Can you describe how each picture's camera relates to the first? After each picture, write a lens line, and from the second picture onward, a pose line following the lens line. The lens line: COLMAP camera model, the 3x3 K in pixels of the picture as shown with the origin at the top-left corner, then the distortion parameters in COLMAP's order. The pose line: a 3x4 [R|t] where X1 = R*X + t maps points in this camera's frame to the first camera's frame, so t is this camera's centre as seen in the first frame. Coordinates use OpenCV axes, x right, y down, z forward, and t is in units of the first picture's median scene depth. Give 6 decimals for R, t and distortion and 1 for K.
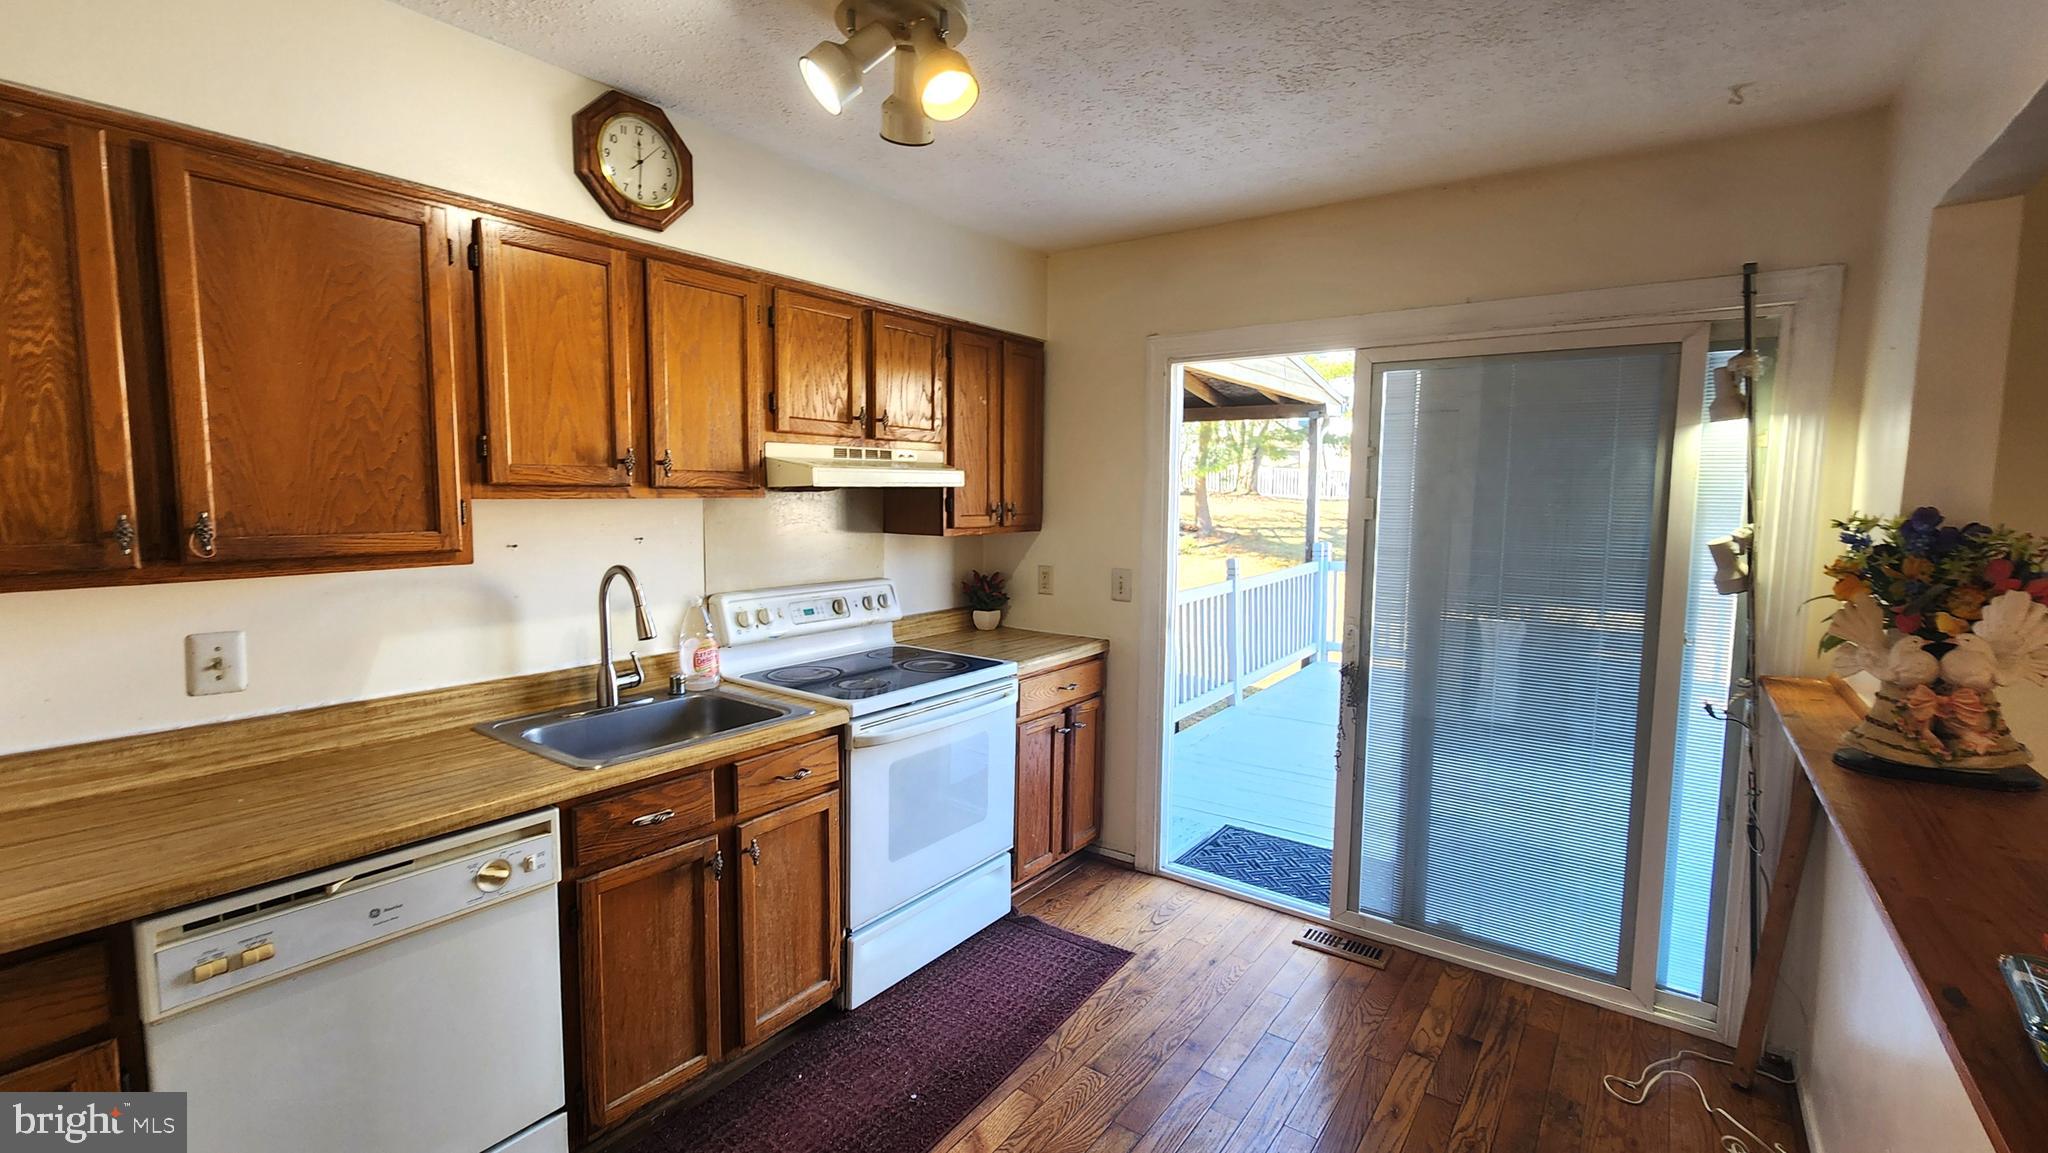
lens RADIAL K [[880.9, 0, 1020.4], [0, 880.9, 564.9], [0, 0, 1]] dist [-0.001401, -0.000741]
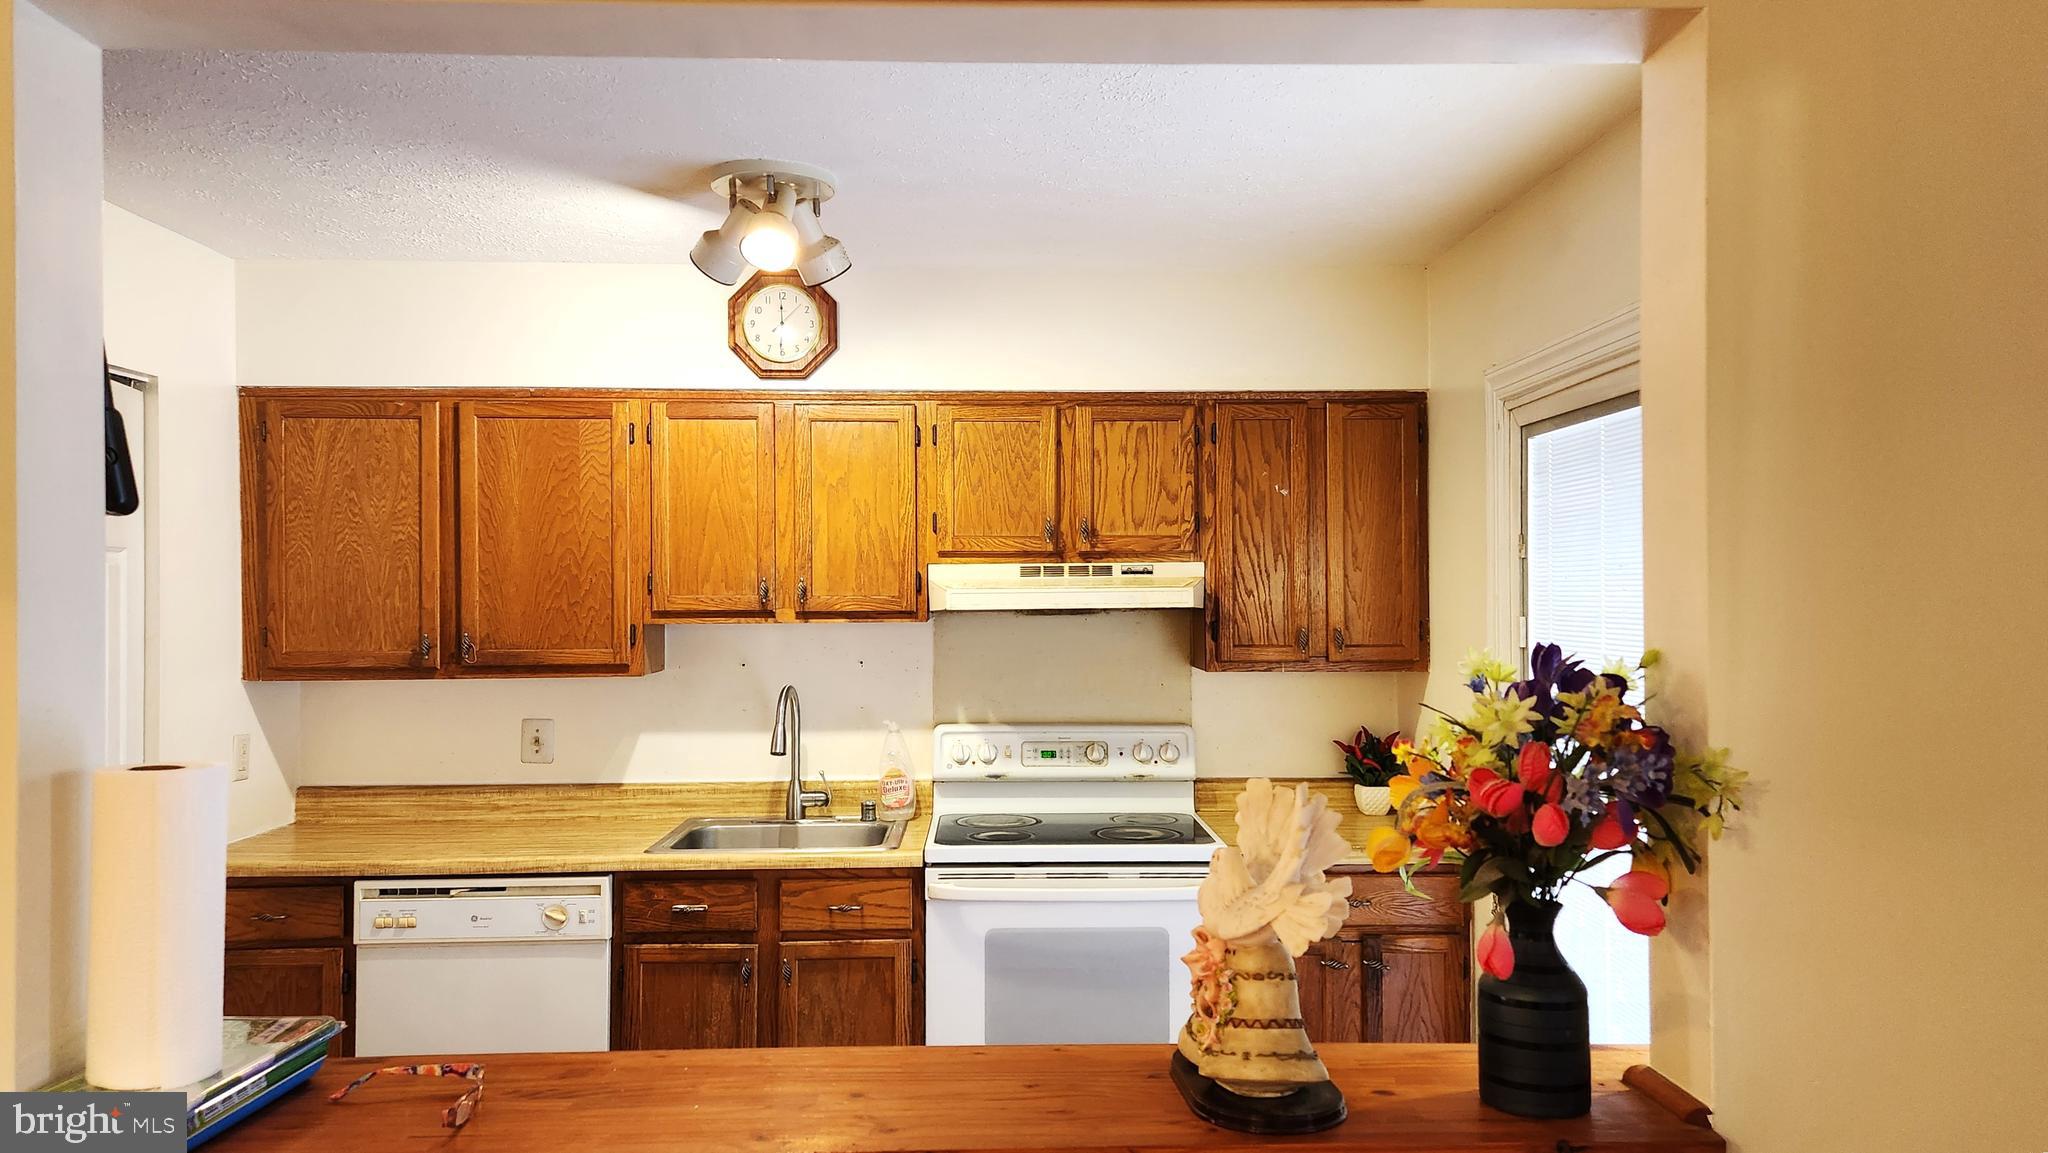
lens RADIAL K [[1413.8, 0, 1027.9], [0, 1413.8, 590.8], [0, 0, 1]] dist [0.098765, -0.084175]
pose [[0.617488, -0.014769, -0.786442, 1.219806], [-0.059019, 0.996135, -0.065047, -0.021859], [0.784363, 0.086581, 0.614229, 0.175965]]
